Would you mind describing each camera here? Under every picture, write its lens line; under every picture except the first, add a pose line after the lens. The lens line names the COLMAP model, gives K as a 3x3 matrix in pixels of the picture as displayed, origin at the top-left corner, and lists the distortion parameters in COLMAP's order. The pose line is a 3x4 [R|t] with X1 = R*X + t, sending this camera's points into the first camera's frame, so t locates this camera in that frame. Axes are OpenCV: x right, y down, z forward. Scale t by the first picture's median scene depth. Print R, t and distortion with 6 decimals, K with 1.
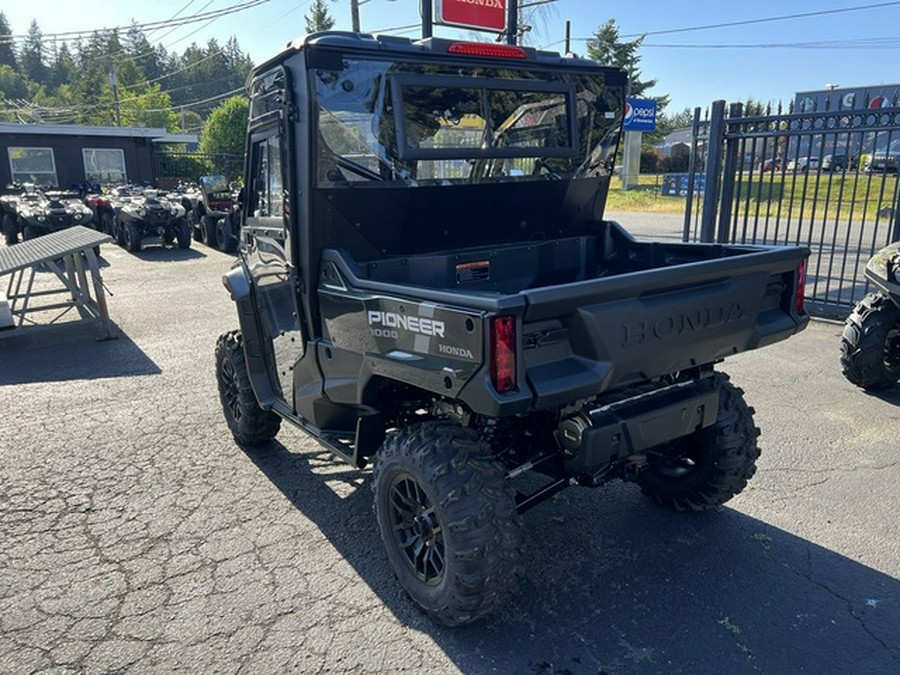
lens RADIAL K [[668.3, 0, 460.4], [0, 668.3, 335.9], [0, 0, 1]] dist [0.088154, -0.131080]
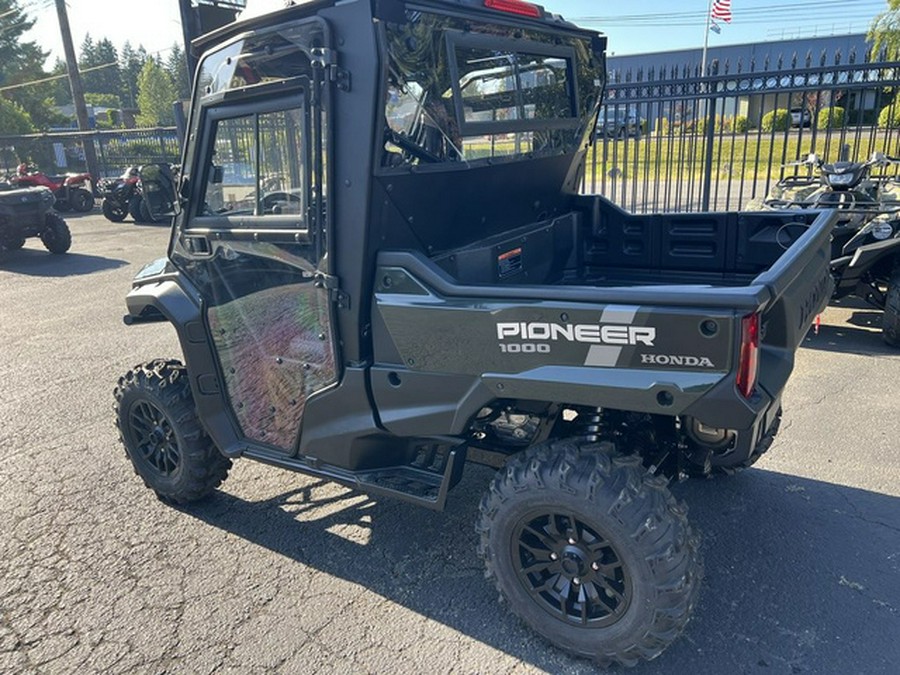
lens RADIAL K [[669.7, 0, 457.5], [0, 669.7, 332.6], [0, 0, 1]] dist [0.067599, -0.075257]
pose [[0.929344, -0.129631, 0.345710, -0.376342], [0.118060, 0.991514, 0.054416, -0.061478], [-0.349830, -0.009757, 0.936762, 0.202901]]
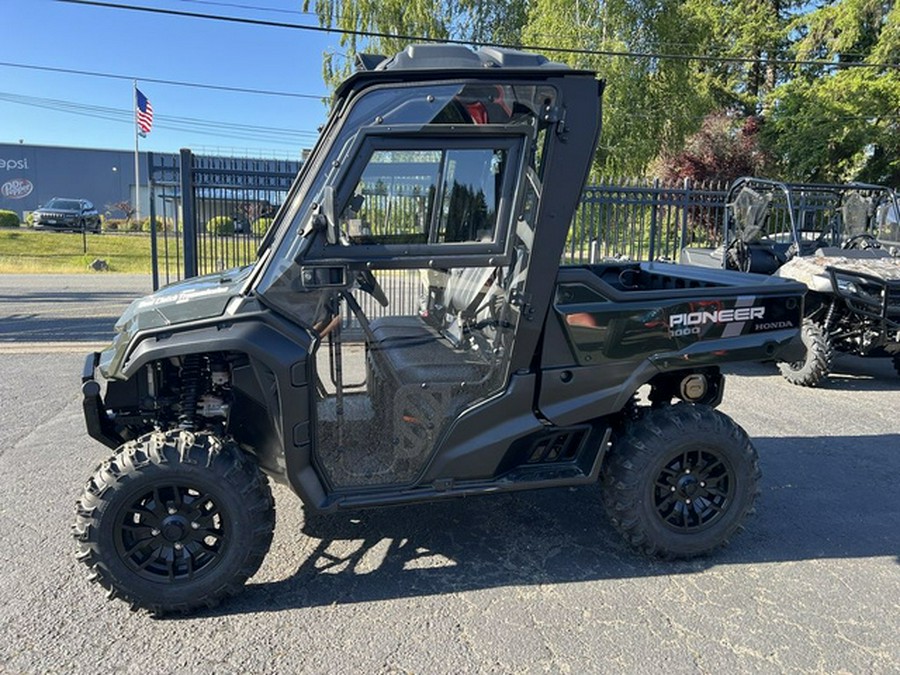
lens RADIAL K [[668.0, 0, 450.0], [0, 668.0, 337.5], [0, 0, 1]] dist [0.063898, -0.064847]
pose [[0.395818, -0.119136, 0.910568, -1.088717], [0.192384, 0.980304, 0.044632, -0.101498], [-0.897951, 0.157513, 0.410942, 0.701928]]
